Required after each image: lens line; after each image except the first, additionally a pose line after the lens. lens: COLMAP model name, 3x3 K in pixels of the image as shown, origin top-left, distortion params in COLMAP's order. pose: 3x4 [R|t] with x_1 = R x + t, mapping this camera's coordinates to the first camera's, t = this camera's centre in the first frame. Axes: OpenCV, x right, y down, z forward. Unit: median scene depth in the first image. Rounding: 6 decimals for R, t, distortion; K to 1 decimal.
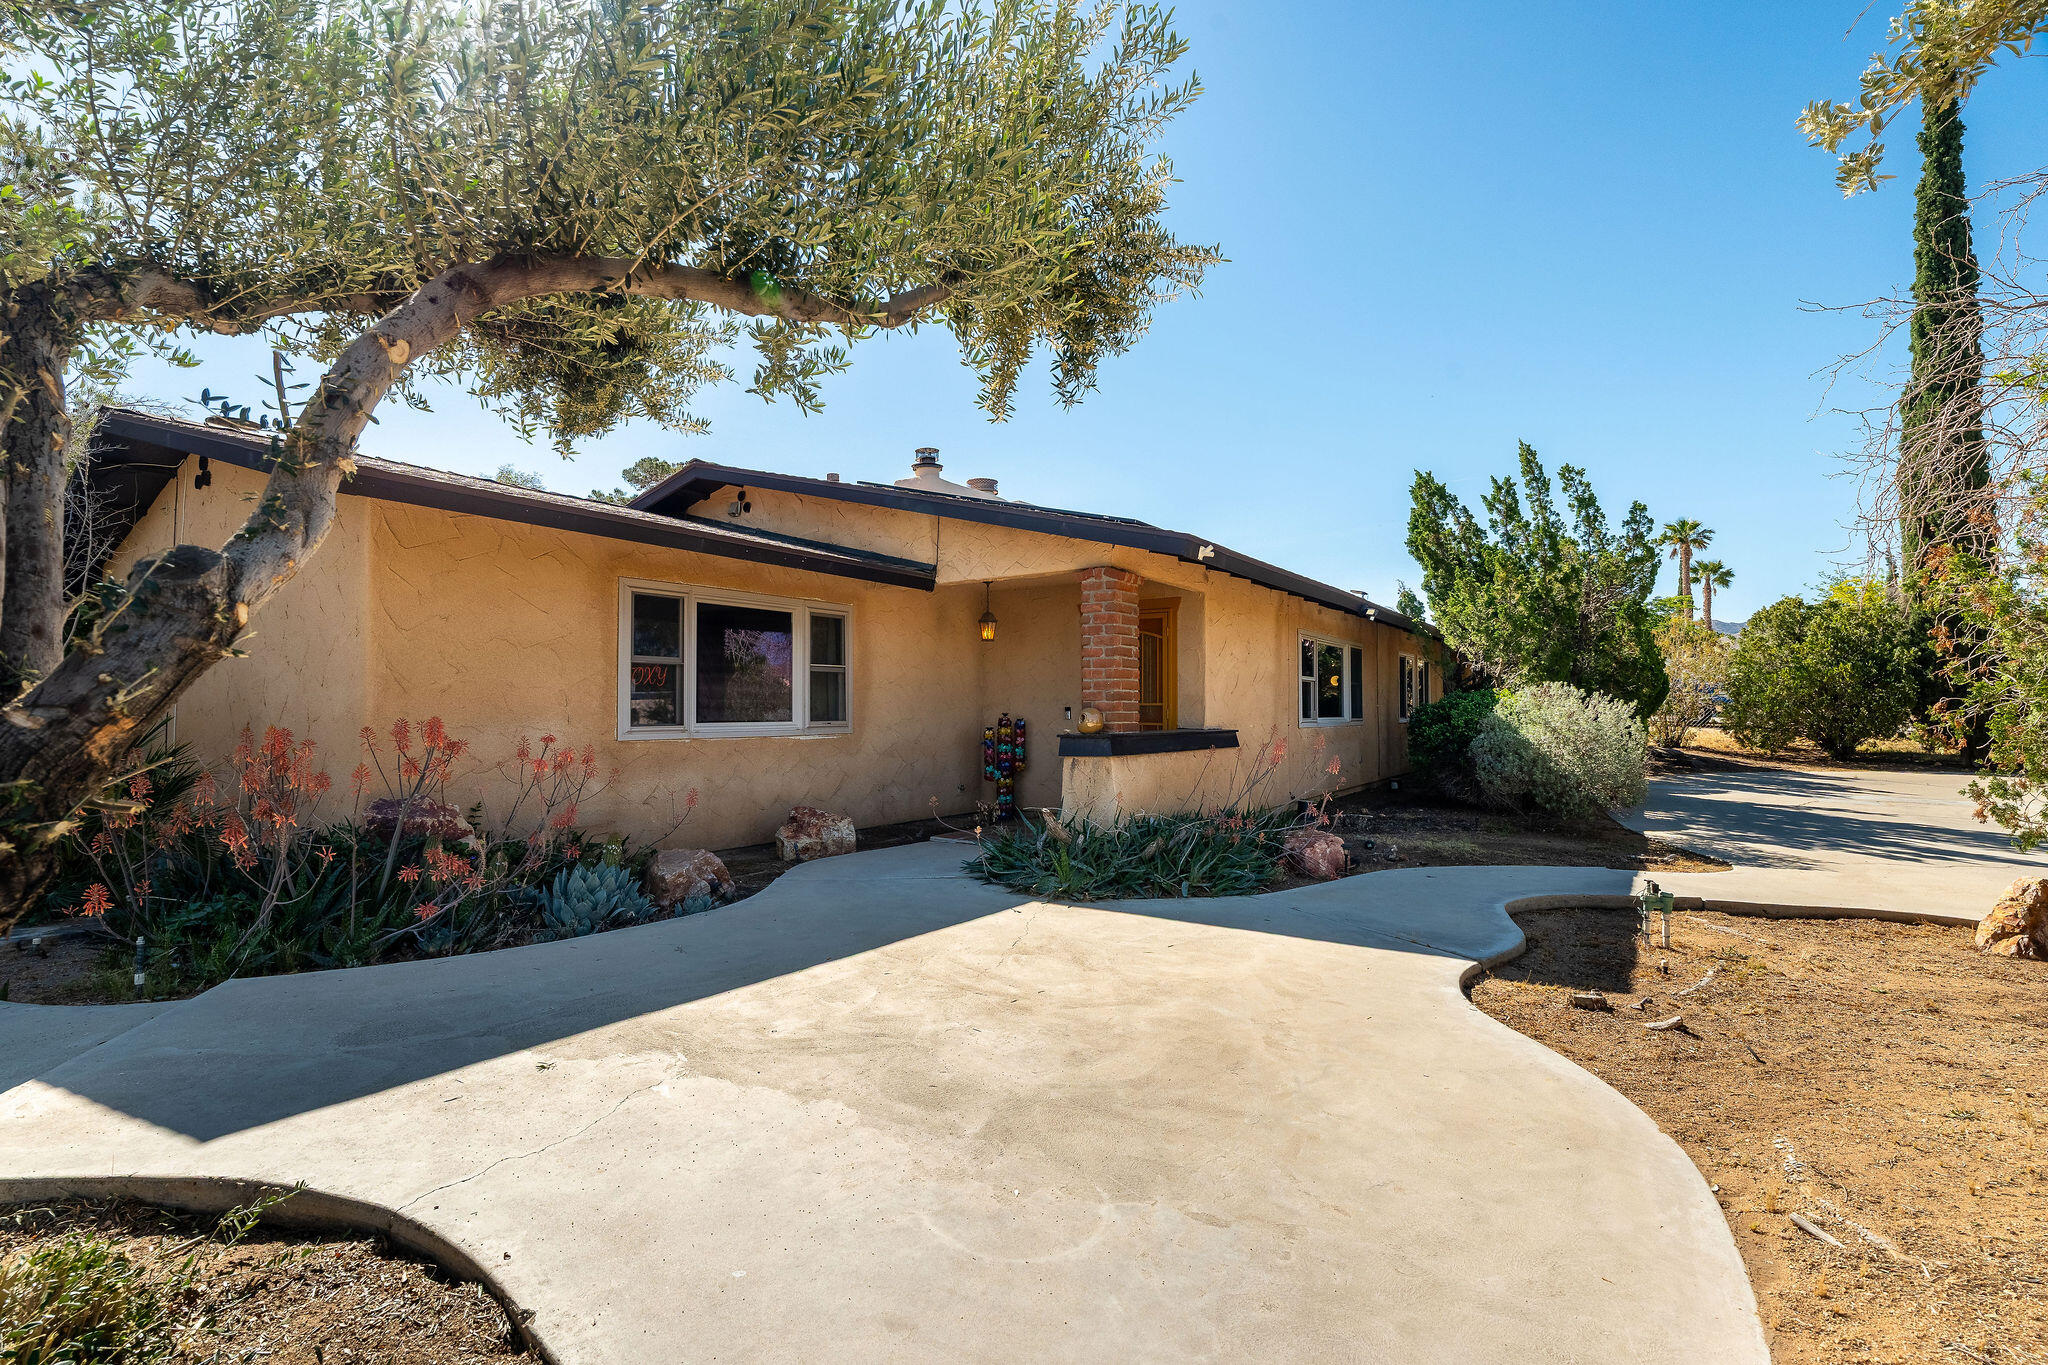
lens RADIAL K [[919.6, 0, 1042.5], [0, 919.6, 673.3], [0, 0, 1]] dist [-0.016396, 0.000078]
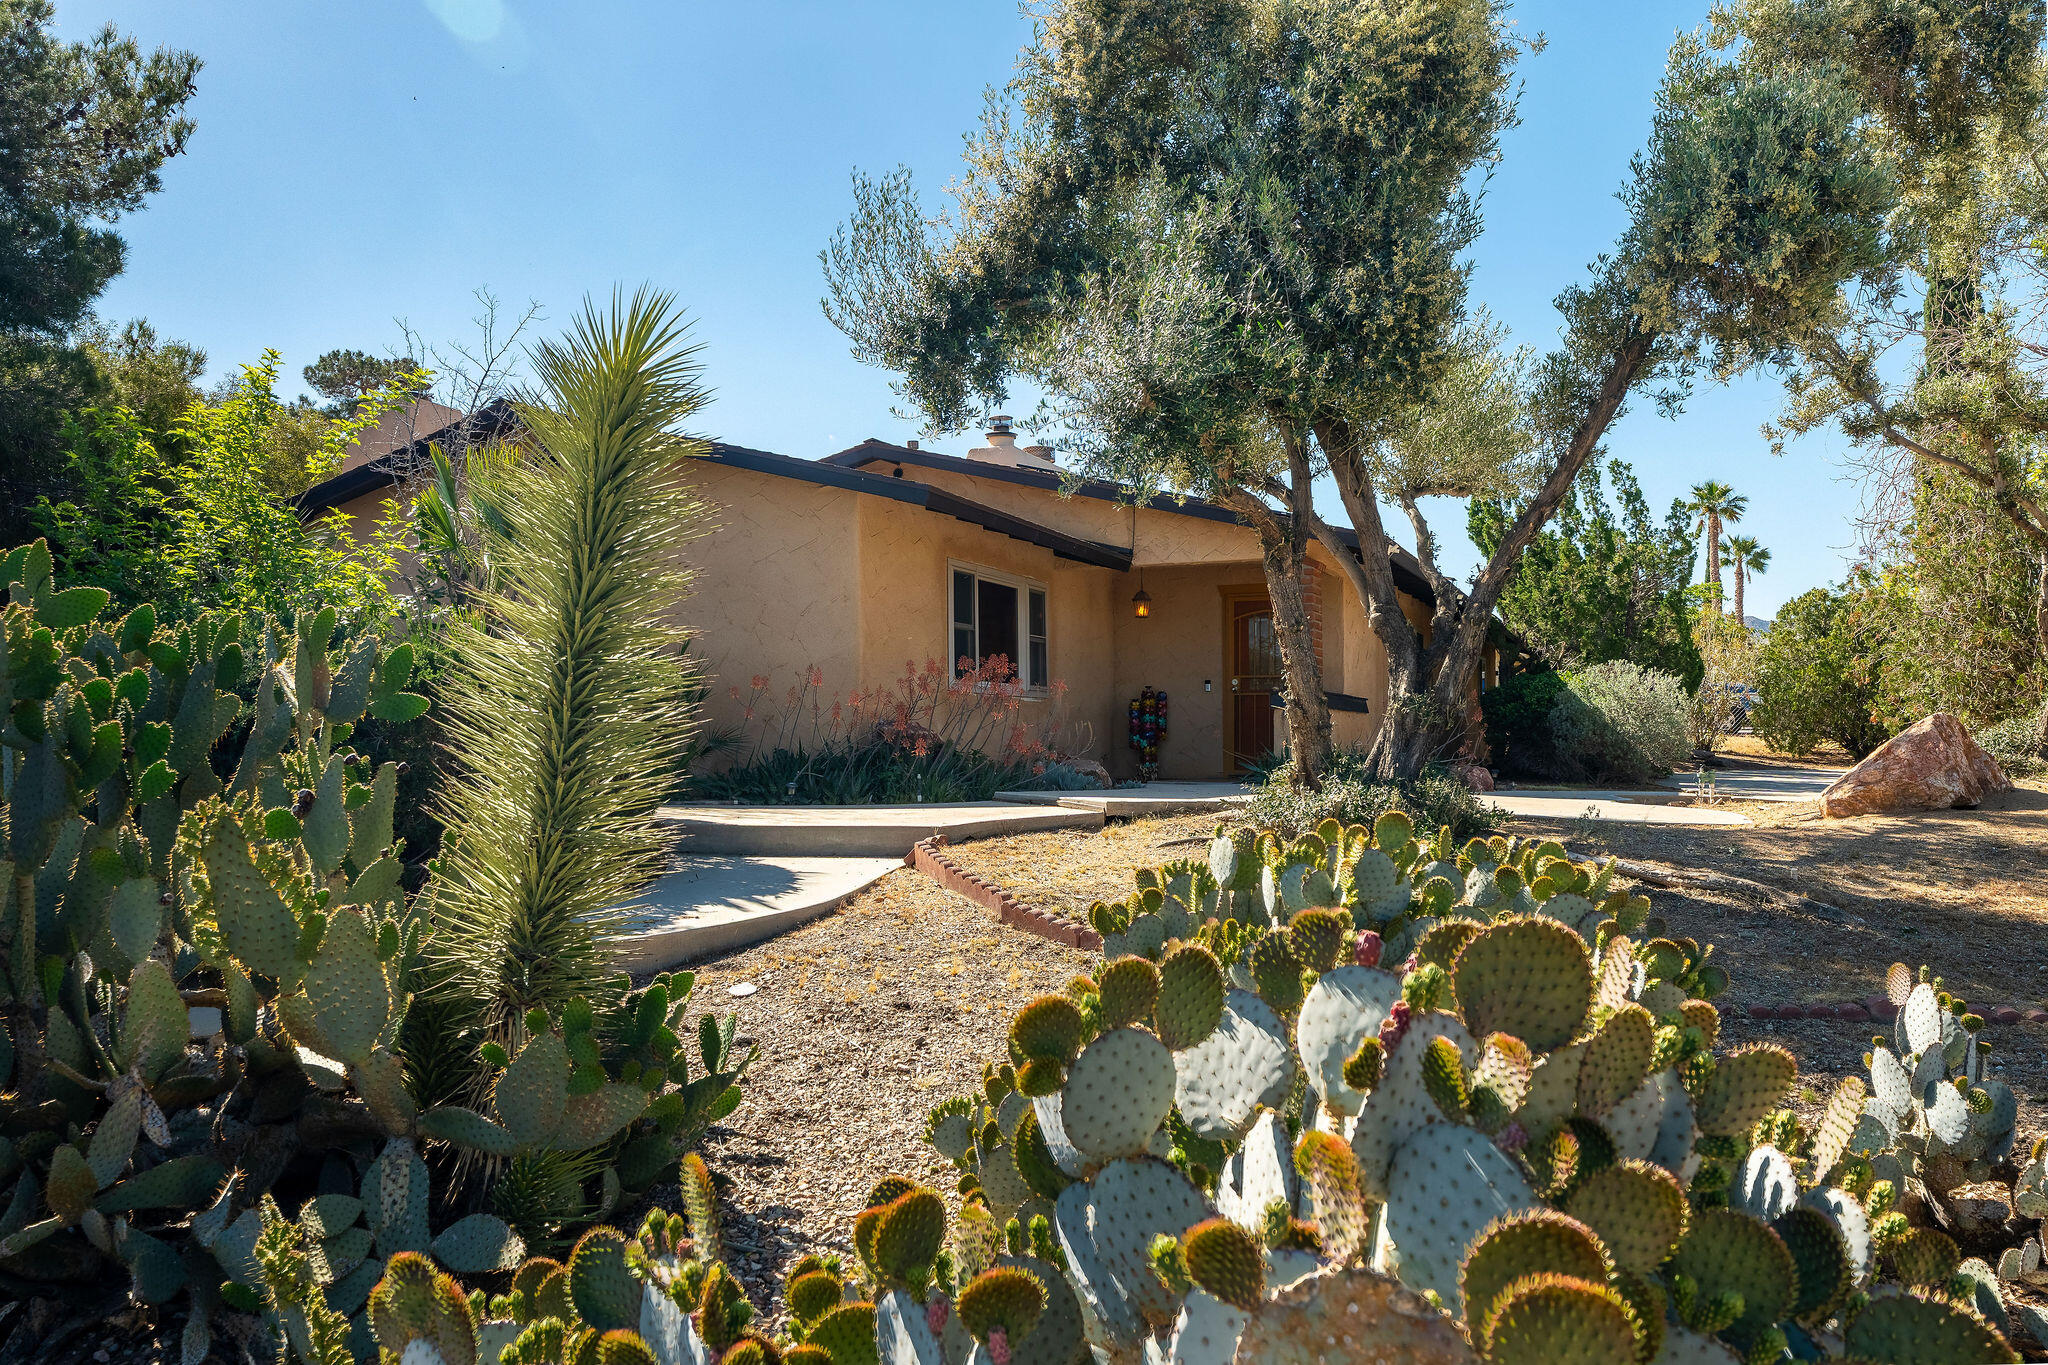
lens RADIAL K [[1564.4, 0, 1024.0], [0, 1564.4, 682.5], [0, 0, 1]] dist [-0.031761, 0.003403]
pose [[0.980472, 0.006396, 0.196554, -0.448286], [-0.004991, 0.999958, -0.007643, 0.045044], [-0.196594, 0.006513, 0.980463, -0.624347]]
